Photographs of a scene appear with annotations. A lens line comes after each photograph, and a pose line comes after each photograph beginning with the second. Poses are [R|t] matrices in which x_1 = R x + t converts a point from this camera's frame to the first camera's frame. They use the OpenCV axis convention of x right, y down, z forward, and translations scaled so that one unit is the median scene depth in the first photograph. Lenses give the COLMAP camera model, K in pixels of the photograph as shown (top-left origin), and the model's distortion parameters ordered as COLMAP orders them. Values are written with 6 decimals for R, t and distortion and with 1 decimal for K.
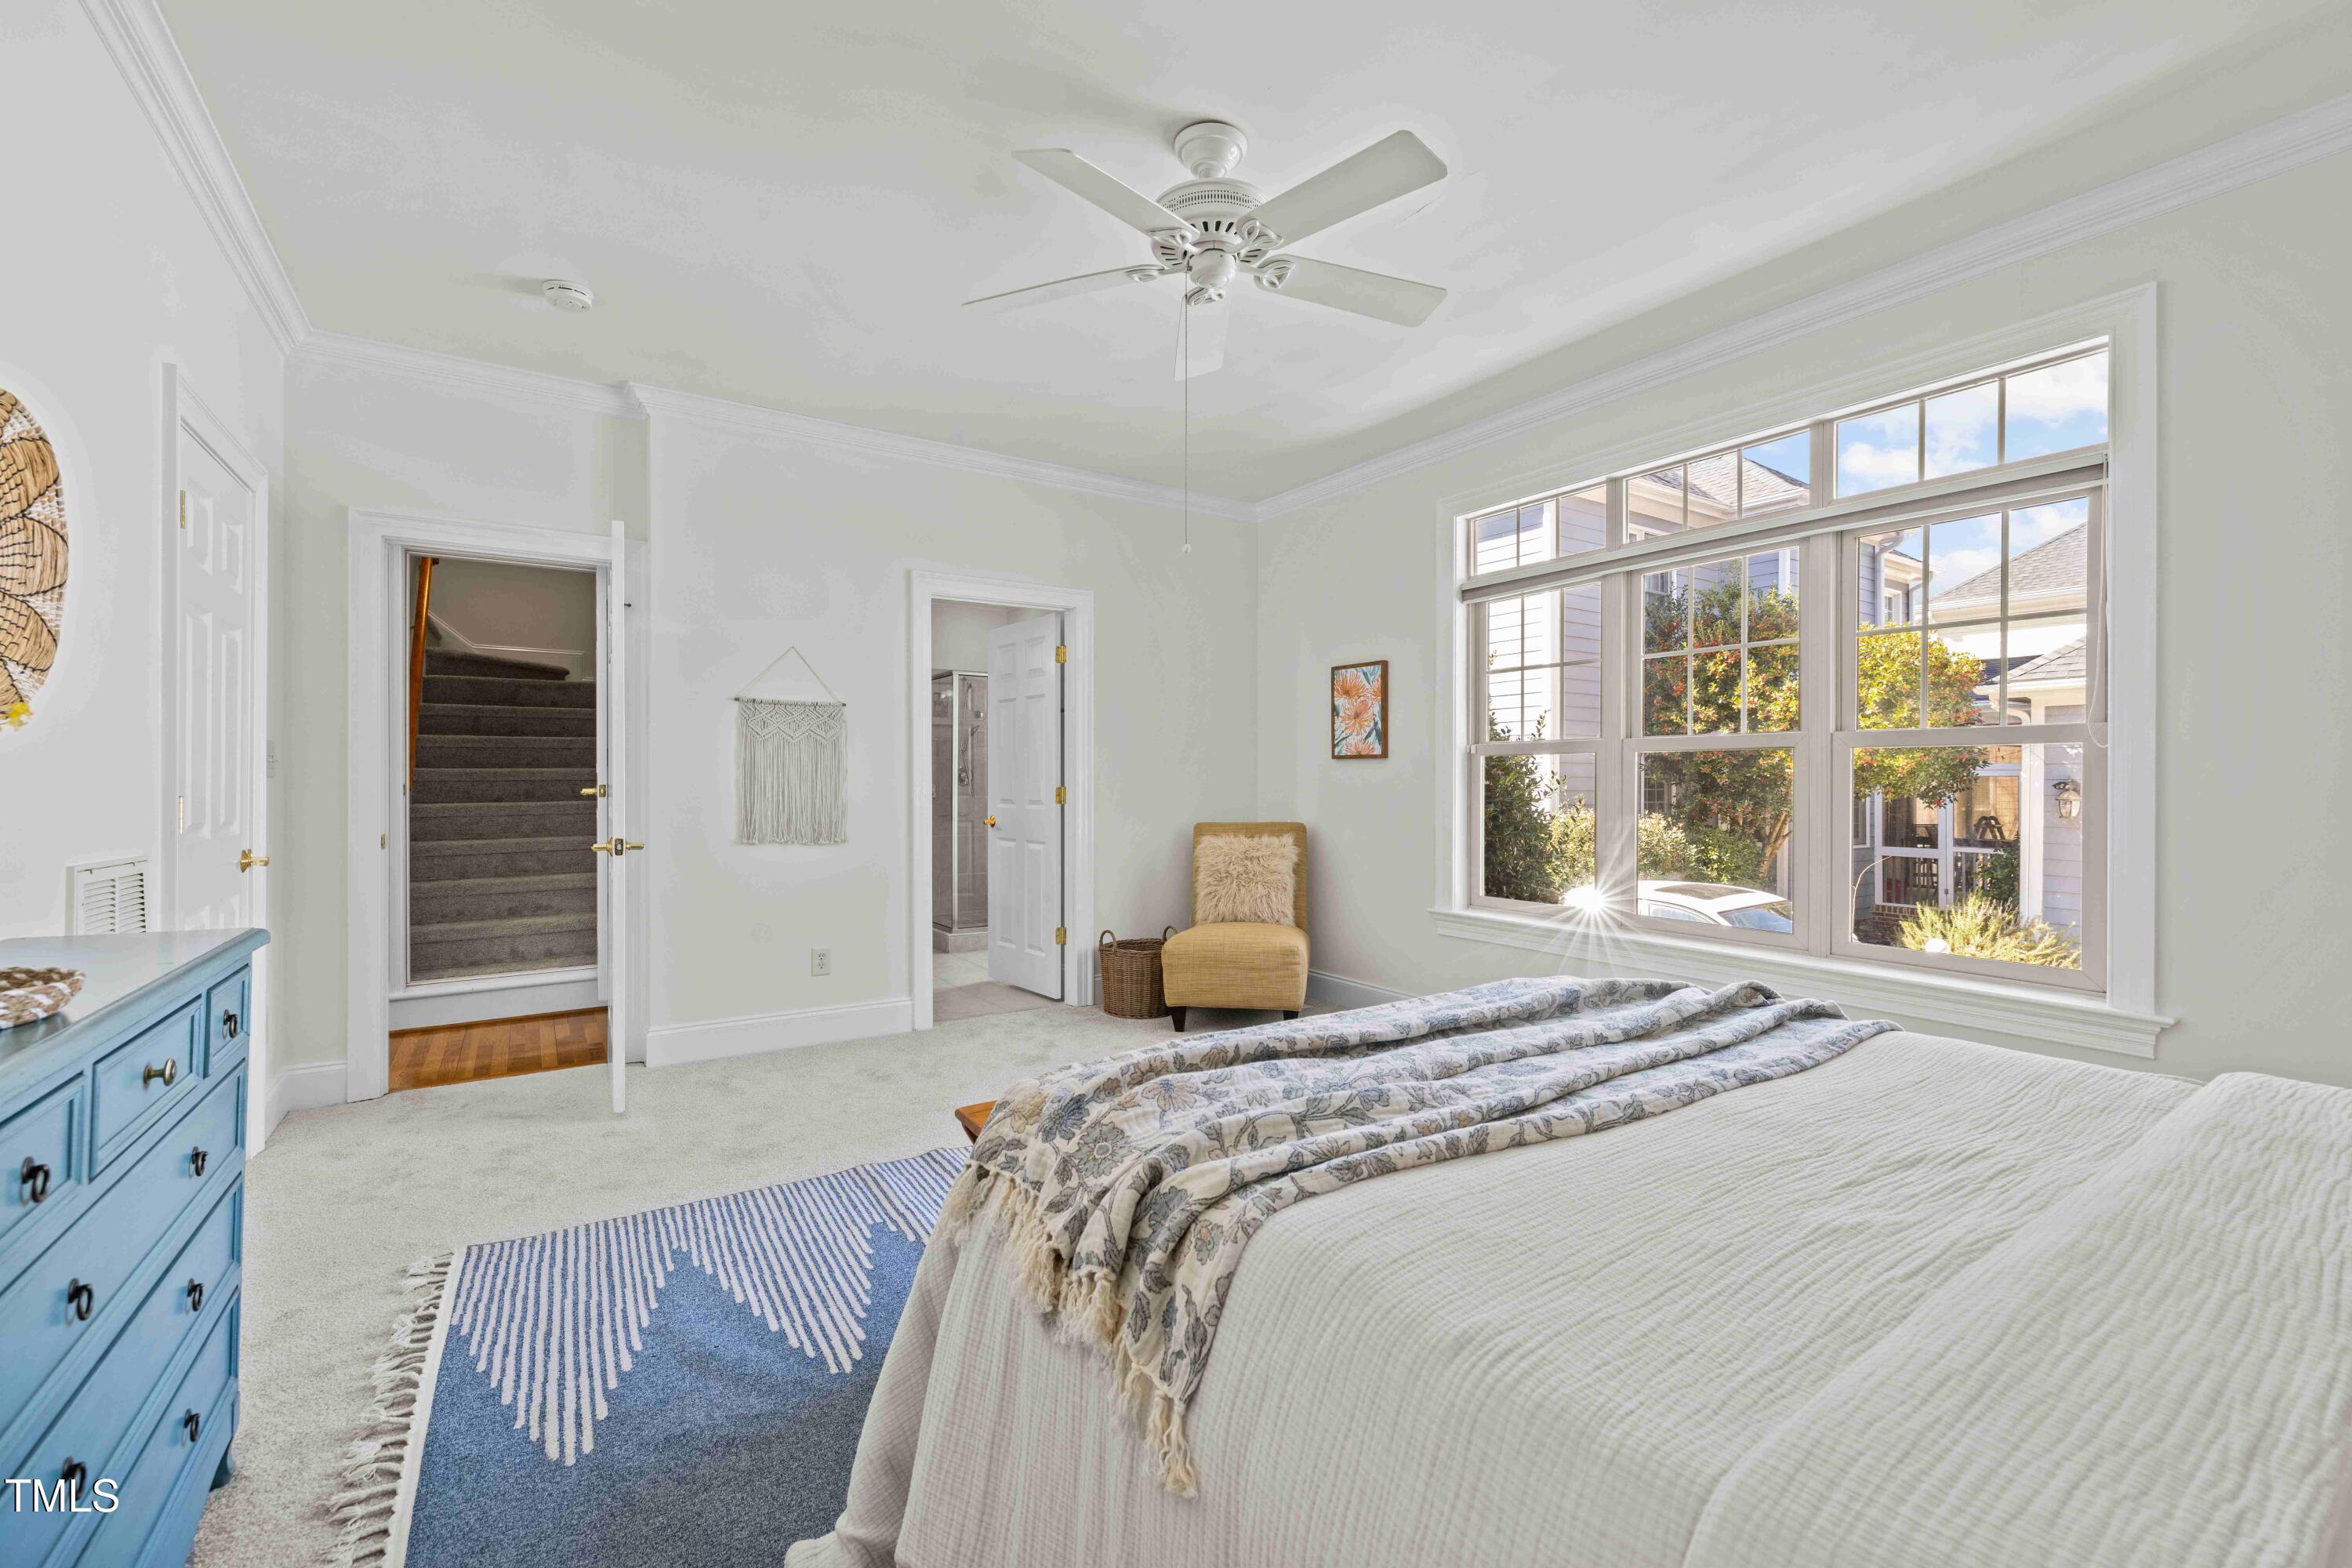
lens RADIAL K [[1001.1, 0, 1158.8], [0, 1001.1, 780.4], [0, 0, 1]] dist [0.000410, 0.000196]
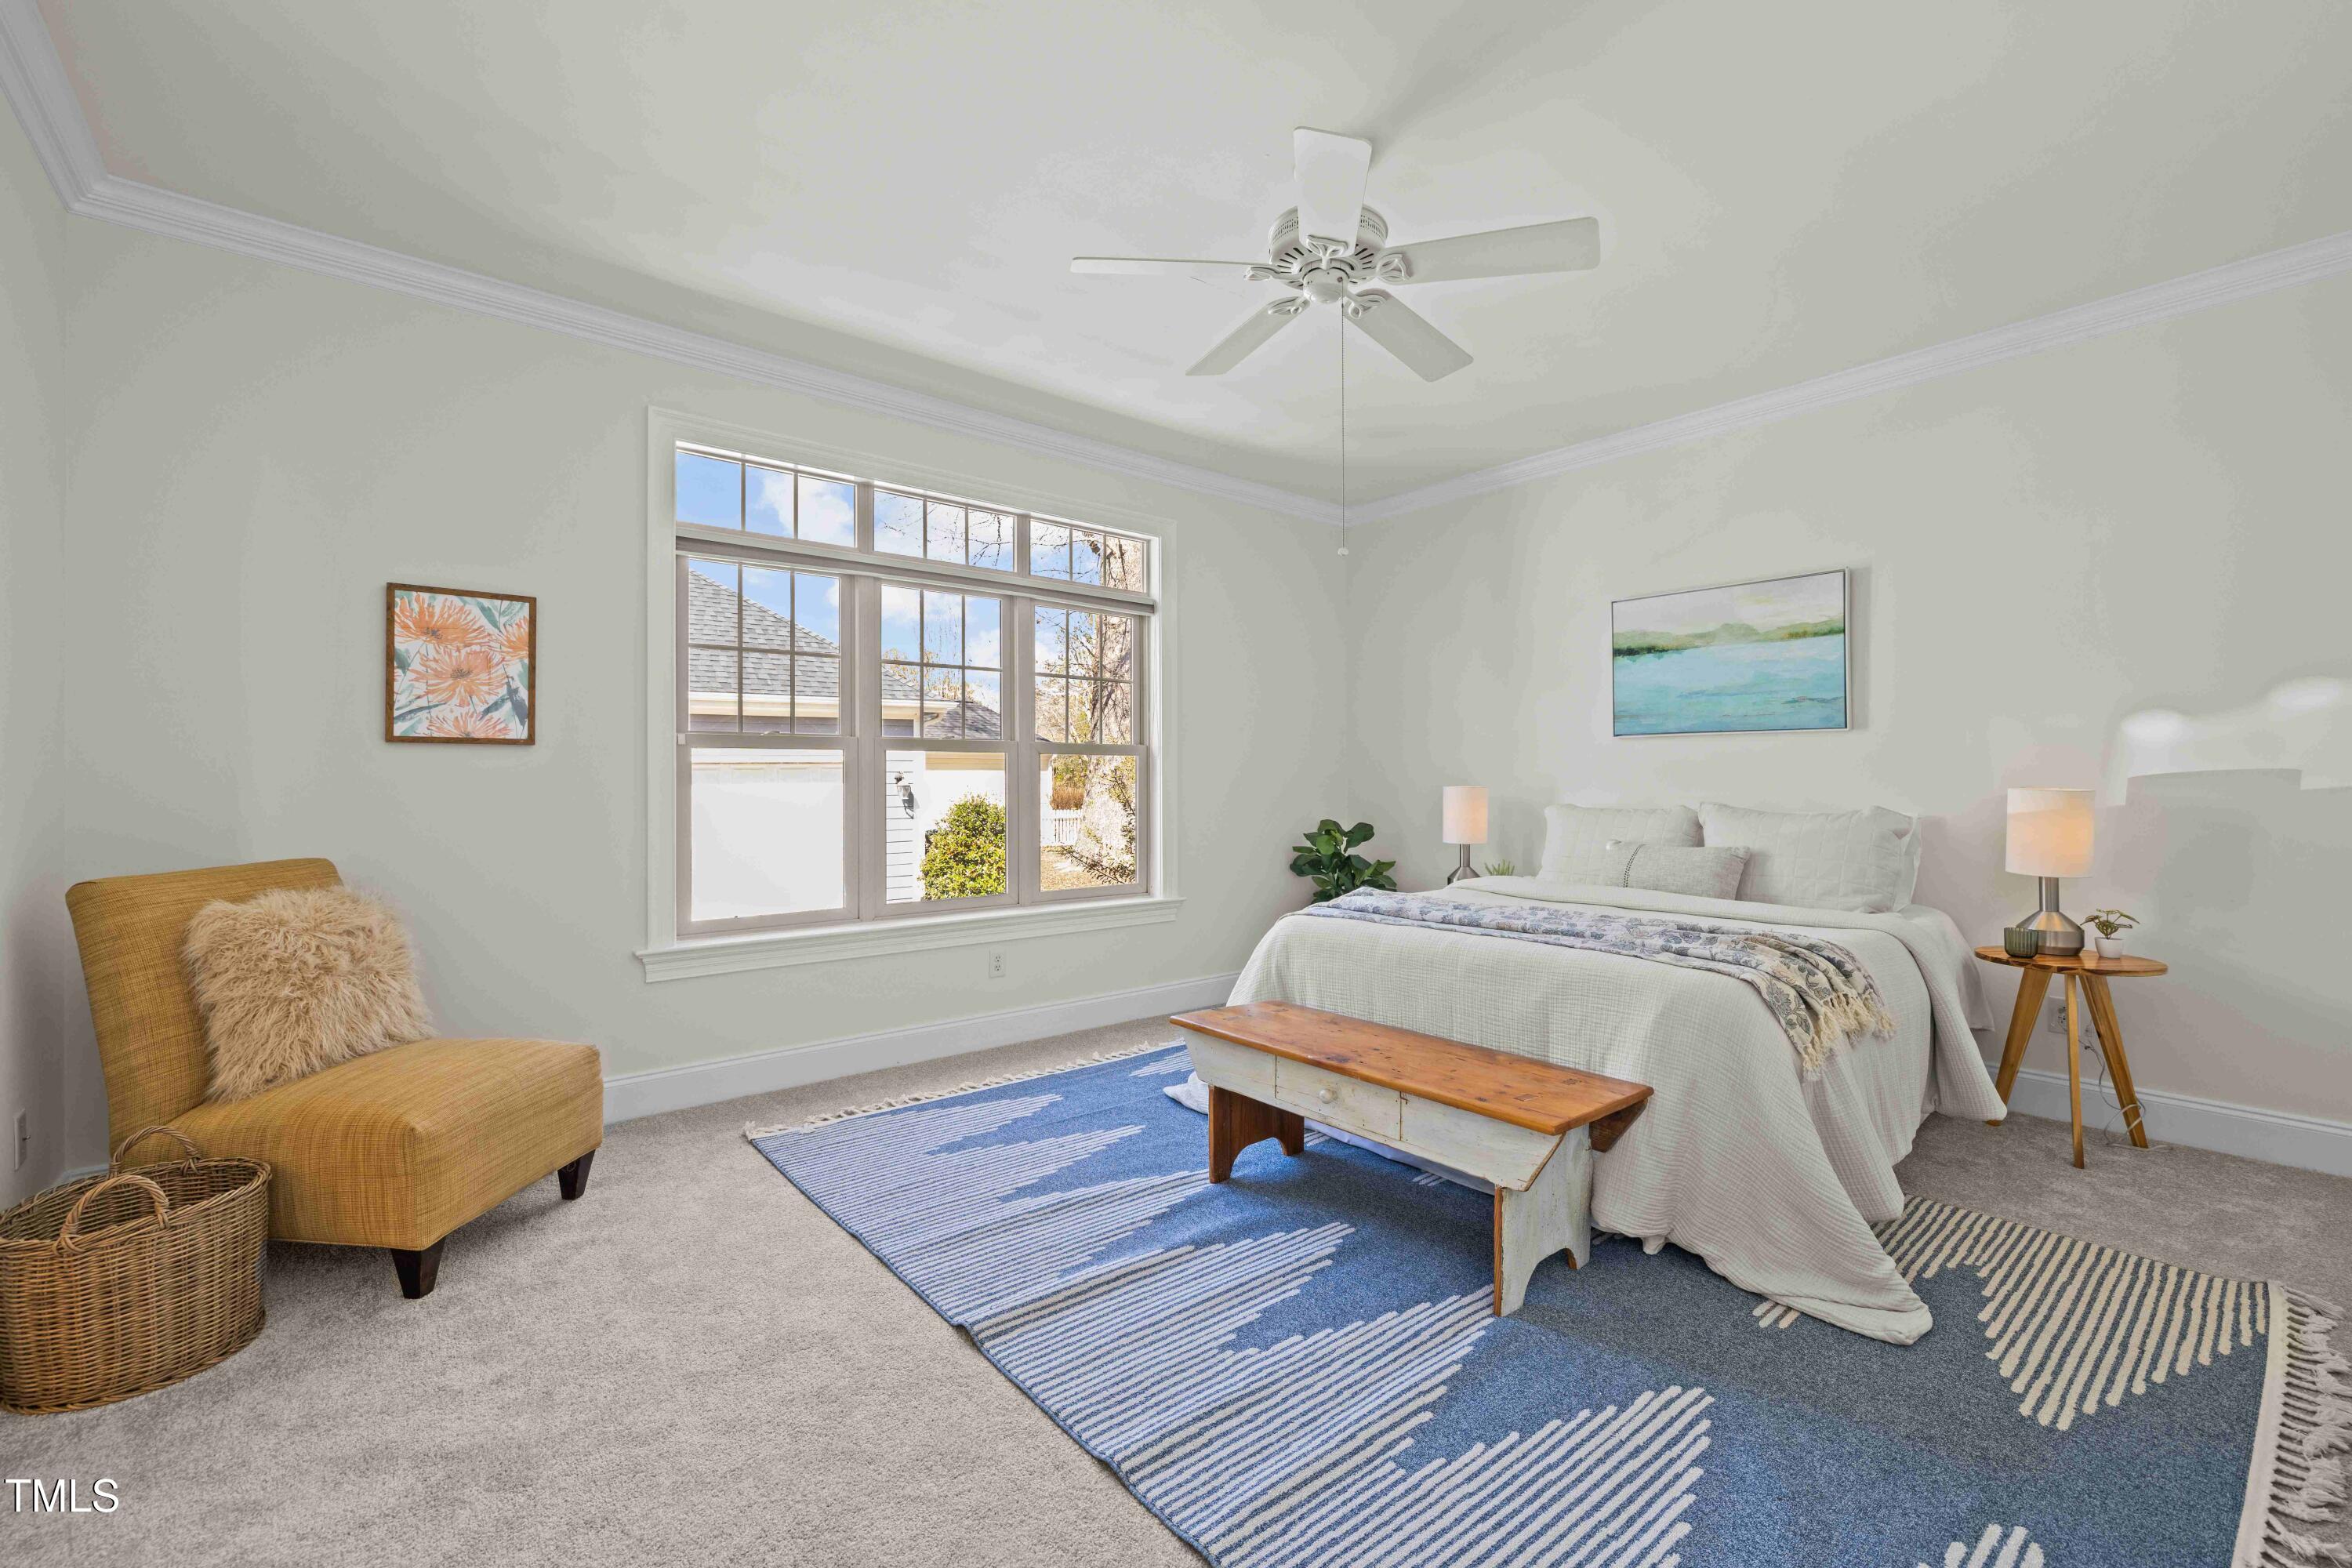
lens RADIAL K [[1001.1, 0, 1153.0], [0, 1001.1, 775.7], [0, 0, 1]] dist [0.000410, 0.000196]
pose [[-0.128495, -0.012611, 0.991630, -0.492059], [-0.000285, 0.999920, 0.012680, -0.009875], [-0.991710, 0.001346, -0.128488, 0.675441]]
